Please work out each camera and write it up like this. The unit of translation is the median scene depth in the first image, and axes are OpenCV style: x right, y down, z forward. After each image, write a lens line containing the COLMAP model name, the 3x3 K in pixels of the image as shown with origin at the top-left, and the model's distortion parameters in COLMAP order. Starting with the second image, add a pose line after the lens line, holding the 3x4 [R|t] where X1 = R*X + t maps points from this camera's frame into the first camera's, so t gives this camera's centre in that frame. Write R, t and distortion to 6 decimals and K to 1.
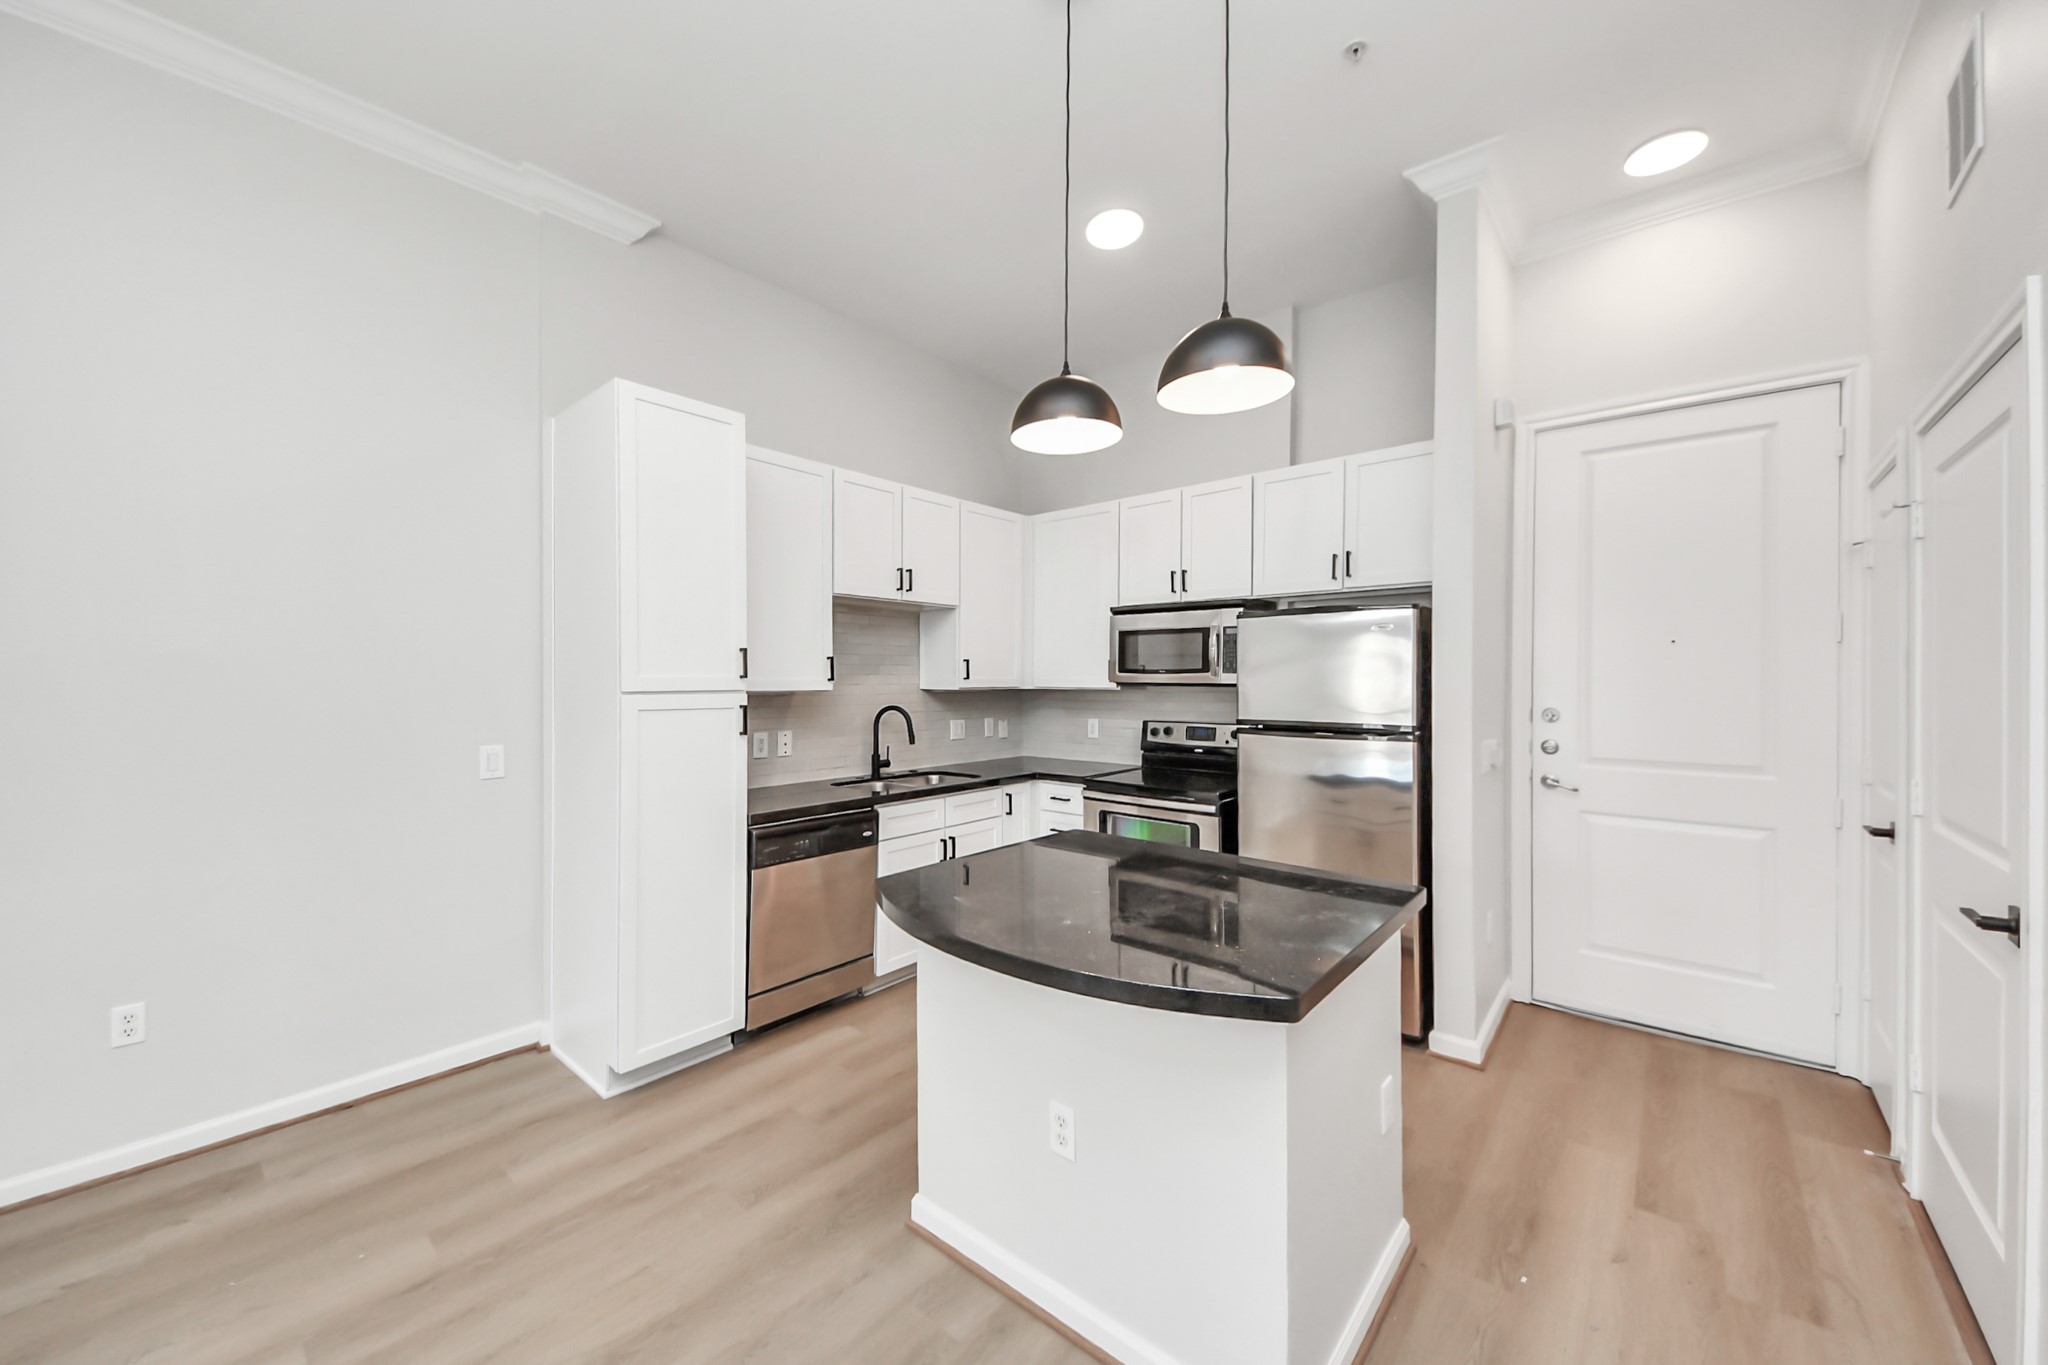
lens RADIAL K [[750.1, 0, 1001.5], [0, 750.1, 677.4], [0, 0, 1]] dist [0.040947, -0.025238]
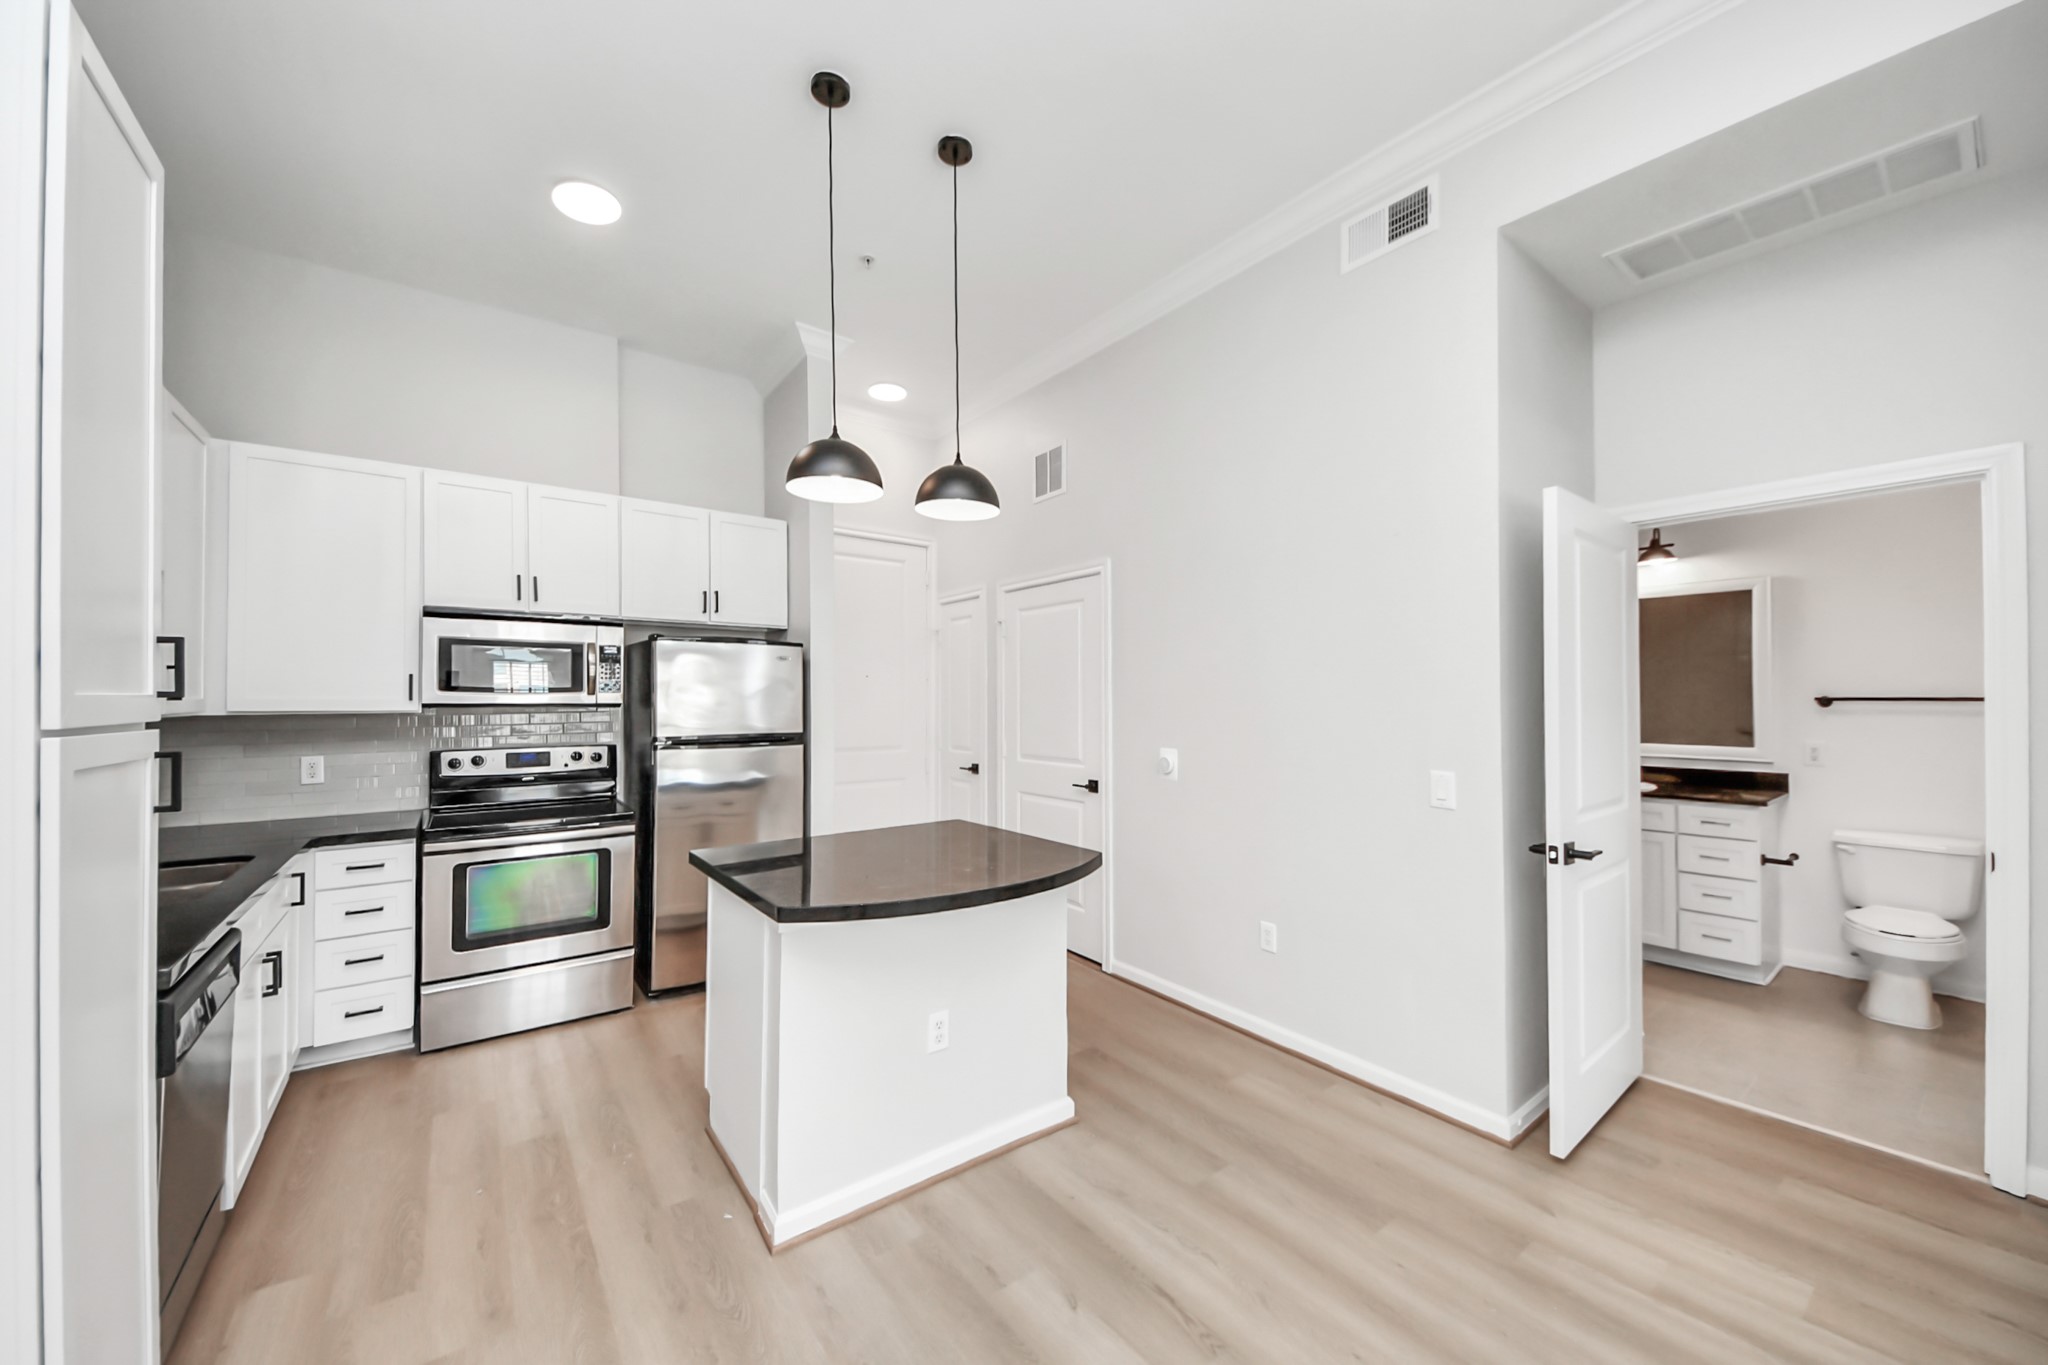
lens RADIAL K [[742.5, 0, 1027.3], [0, 742.5, 695.3], [0, 0, 1]] dist [0.010389, -0.011779]
pose [[0.195769, 0.002938, 0.980646, -0.561118], [-0.000518, 0.999996, -0.002892, 0.000423], [-0.980650, 0.000059, 0.195770, 0.275597]]
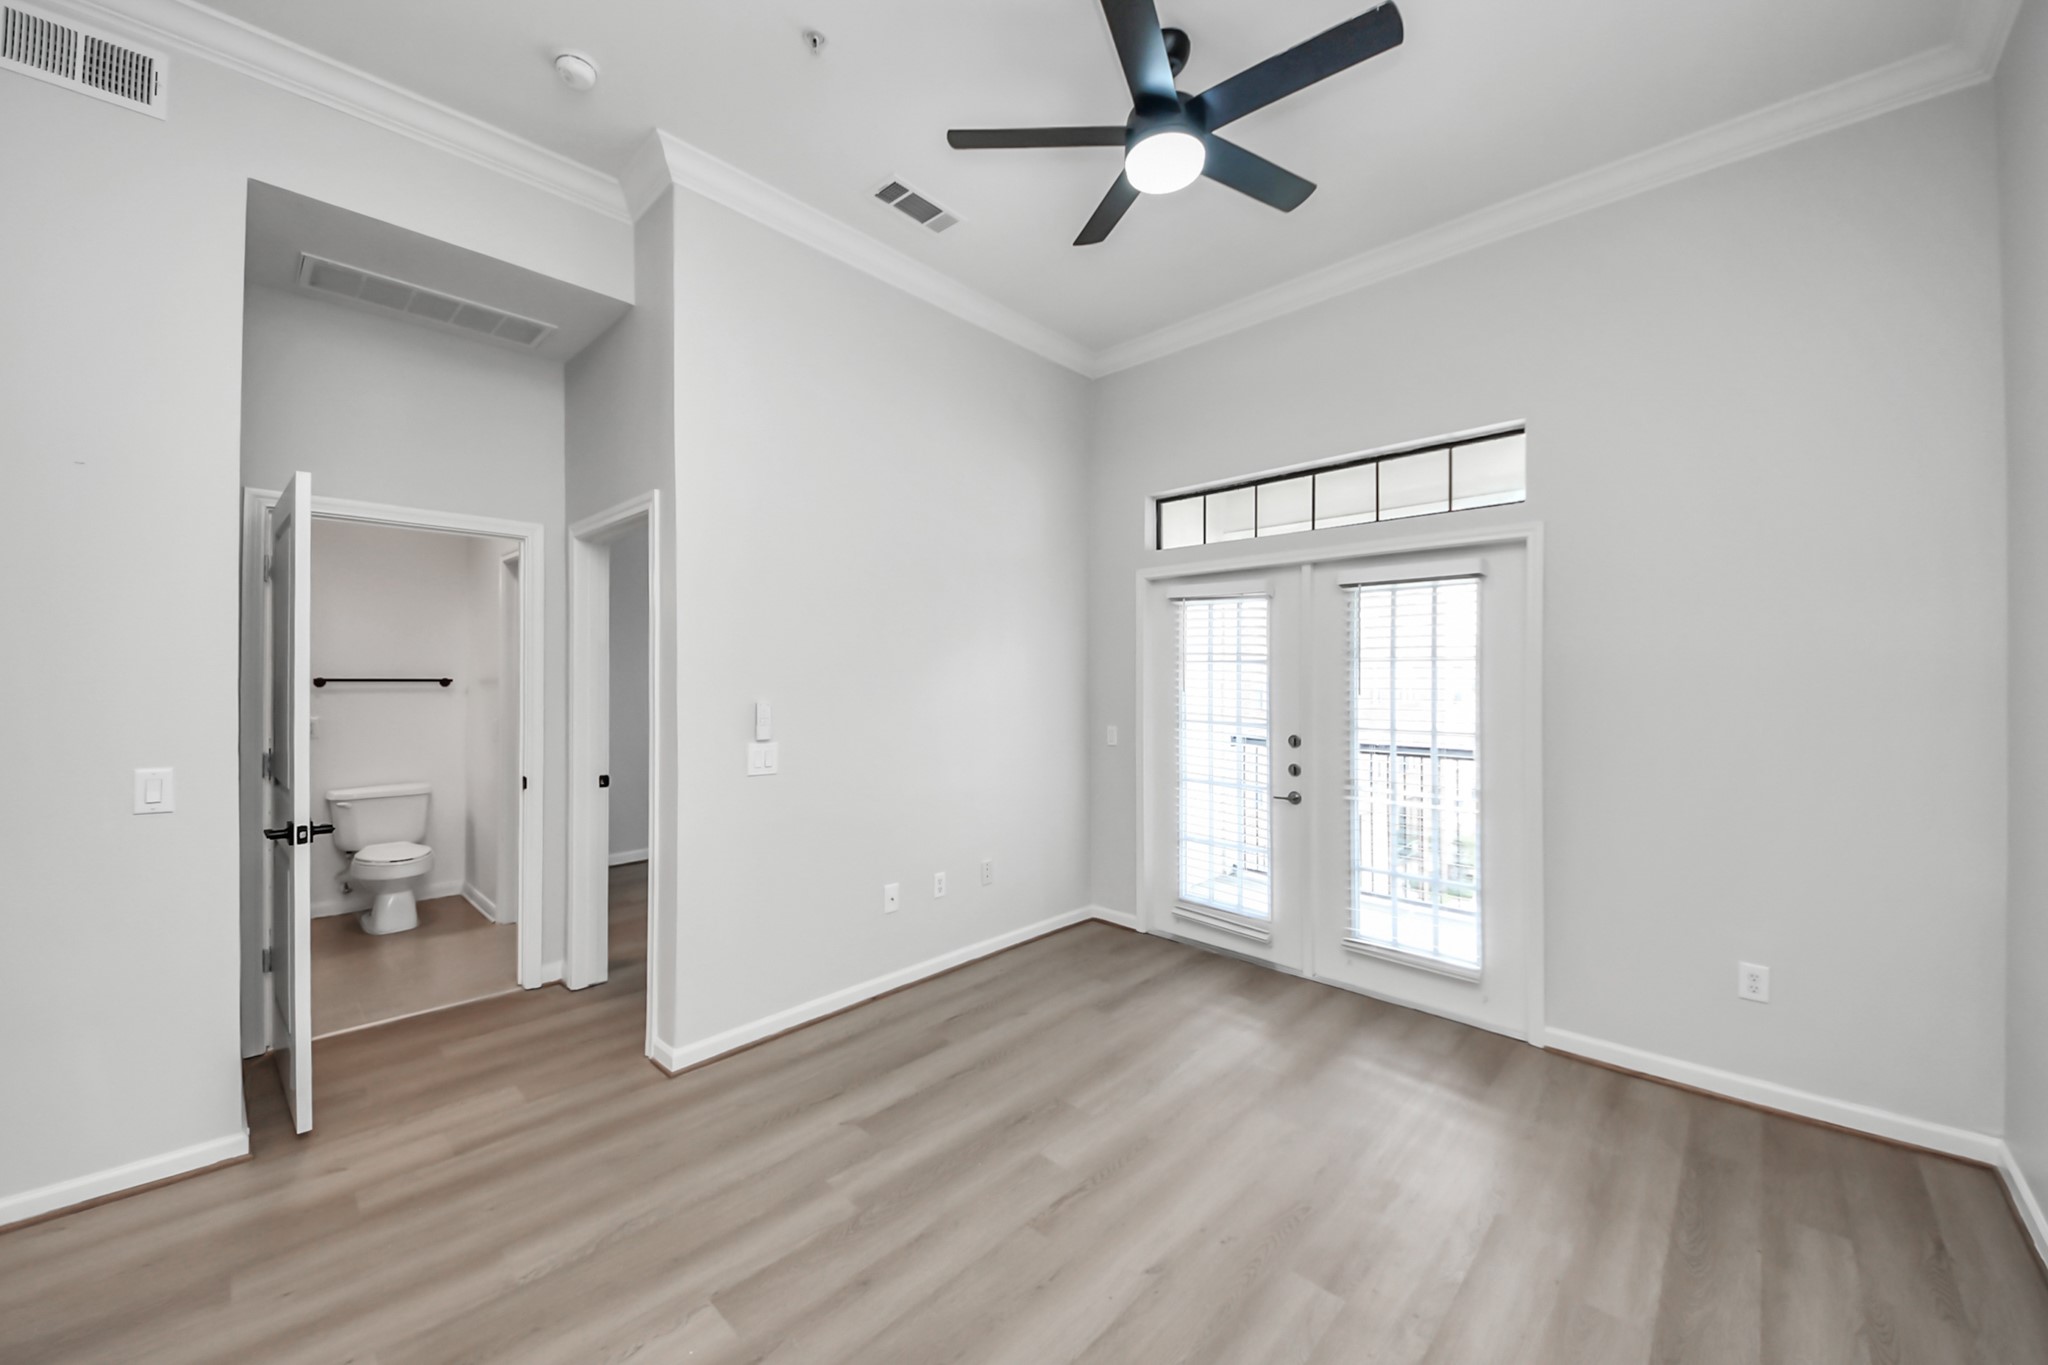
lens RADIAL K [[750.1, 0, 1001.5], [0, 750.1, 677.4], [0, 0, 1]] dist [0.040947, -0.025238]
pose [[-0.999474, -0.002292, 0.032352, -0.471602], [-0.002669, 0.999929, -0.011612, 0.004319], [-0.032323, -0.011693, -0.999409, 0.602521]]
